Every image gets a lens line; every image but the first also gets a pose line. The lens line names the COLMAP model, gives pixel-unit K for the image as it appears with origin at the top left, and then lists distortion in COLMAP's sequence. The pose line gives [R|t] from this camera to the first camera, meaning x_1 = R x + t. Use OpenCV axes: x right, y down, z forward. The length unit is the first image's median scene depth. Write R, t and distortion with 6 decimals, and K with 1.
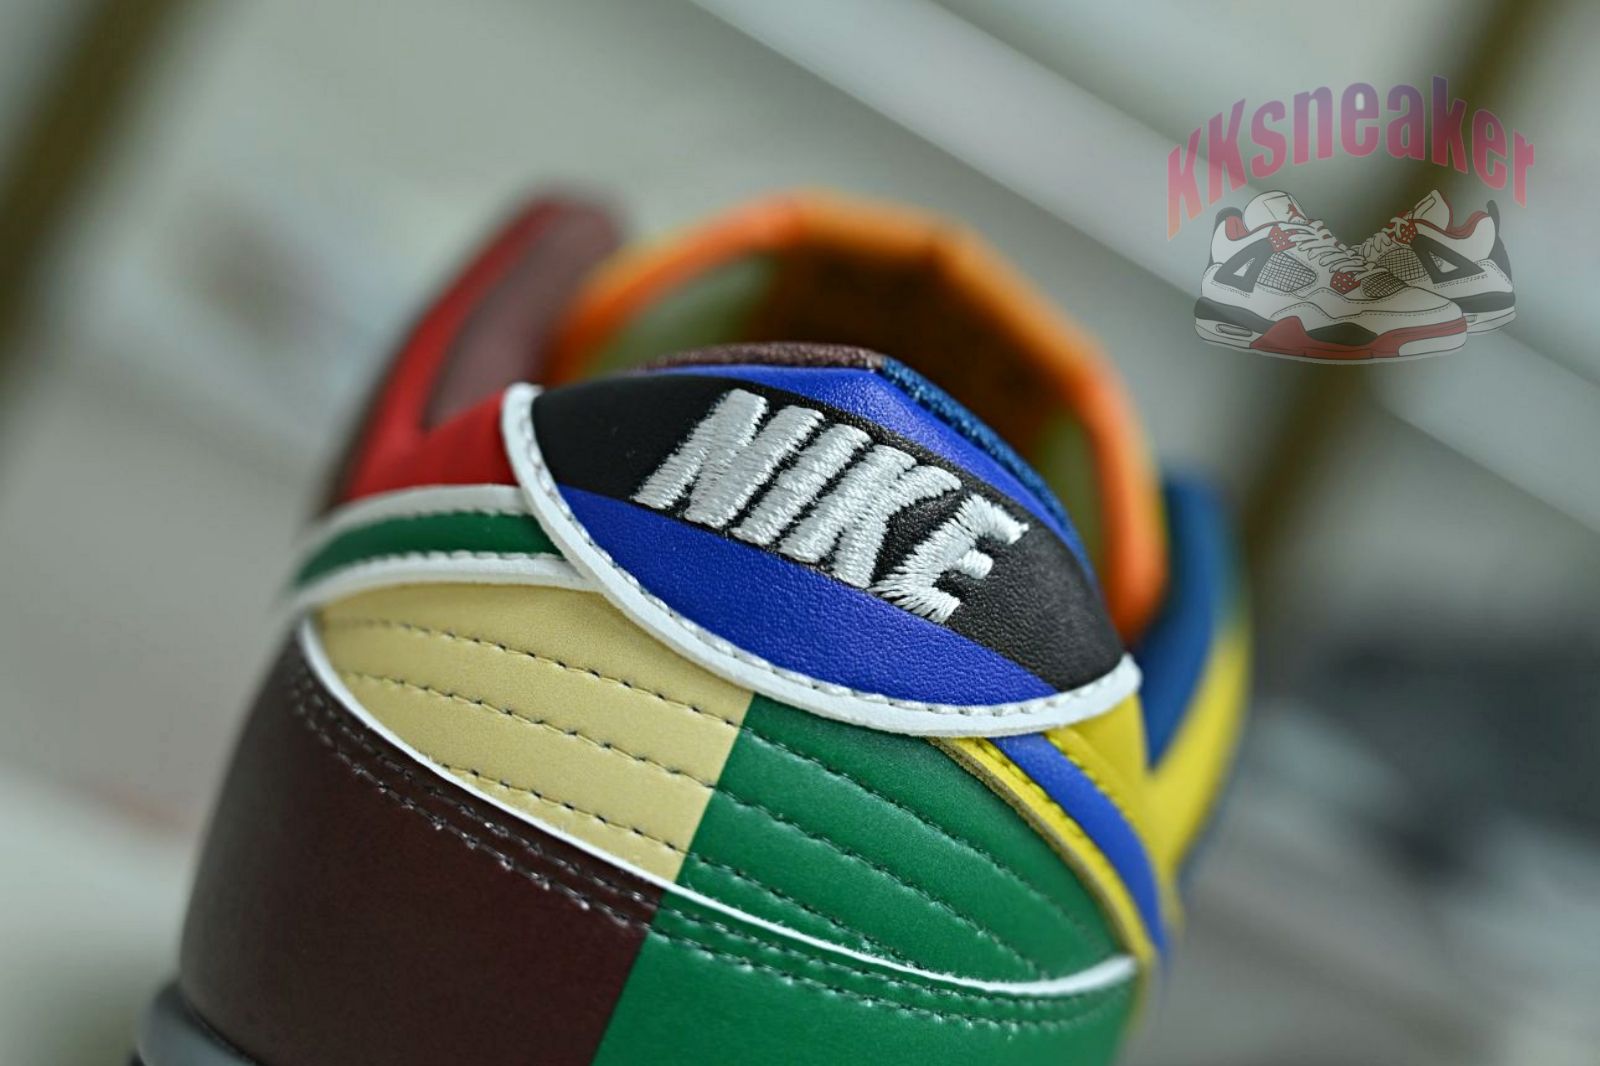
lens RADIAL K [[2141.9, 0, 800.0], [0, 2141.9, 529.2], [0, 0, 1]] dist [0.020016, 0.000000]
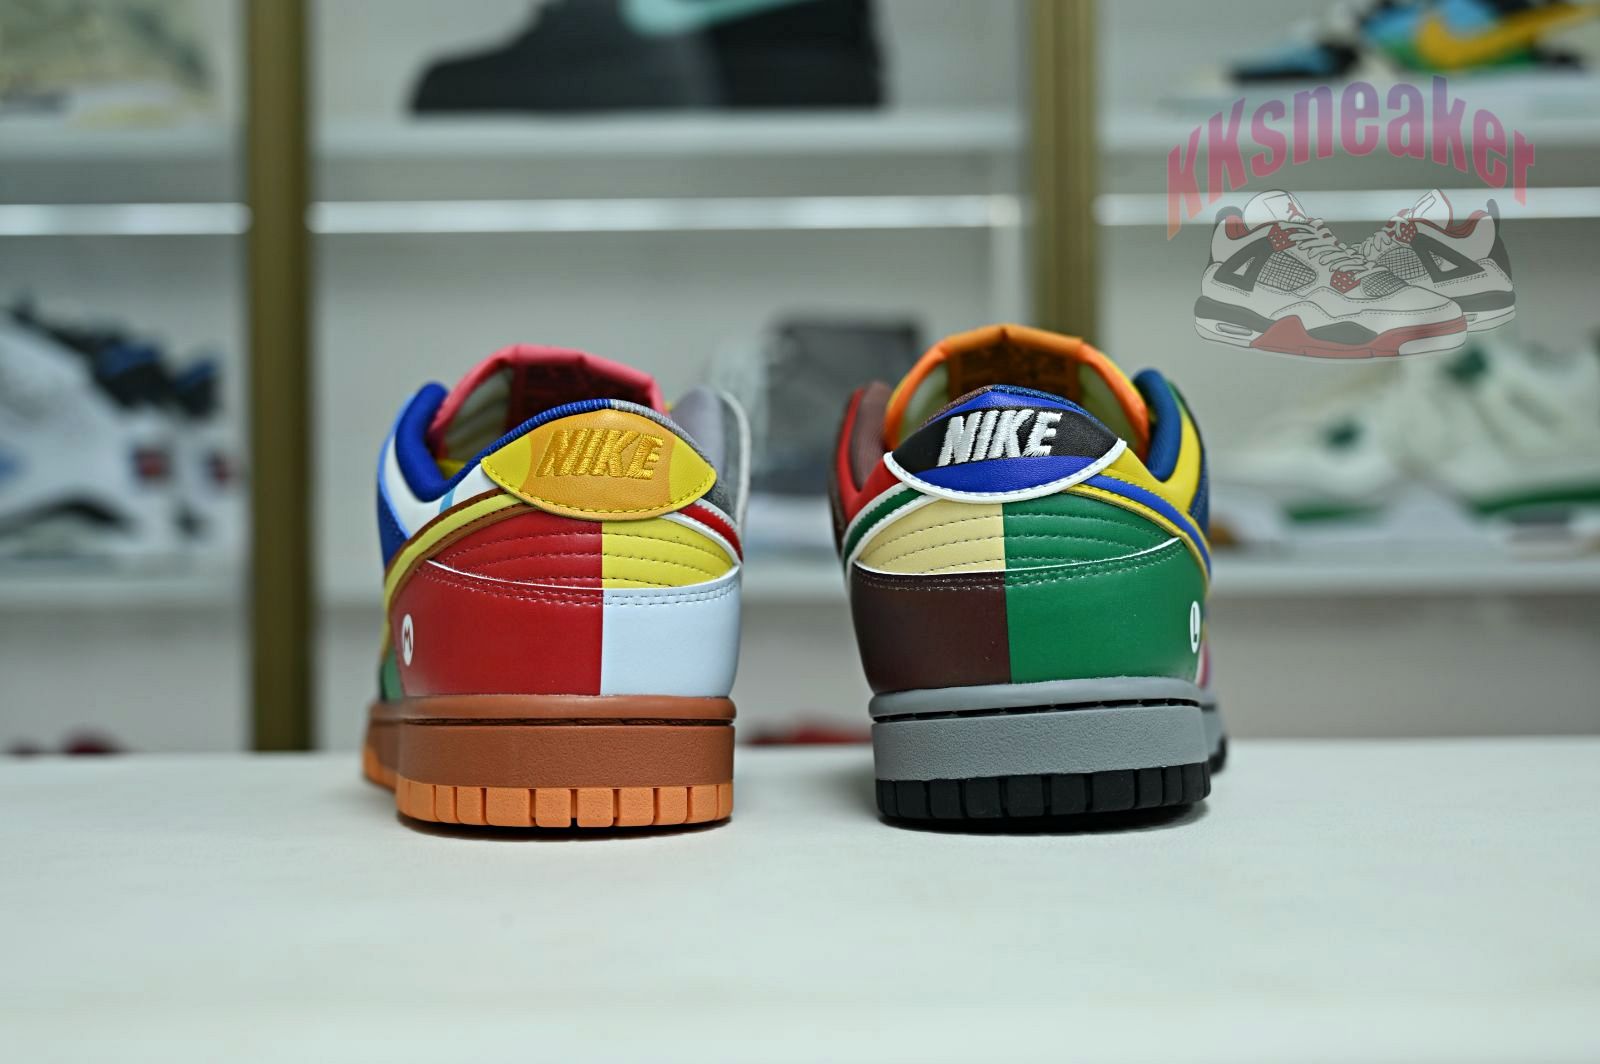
lens RADIAL K [[1997.7, 0, 776.1], [0, 1997.7, 507.5], [0, 0, 1]] dist [0.046683, 0.000000]
pose [[0.876921, -0.455971, -0.151987, 0.123068], [0.445703, 0.889810, -0.097912, 0.211297], [0.179884, 0.018121, 0.983521, -1.798934]]
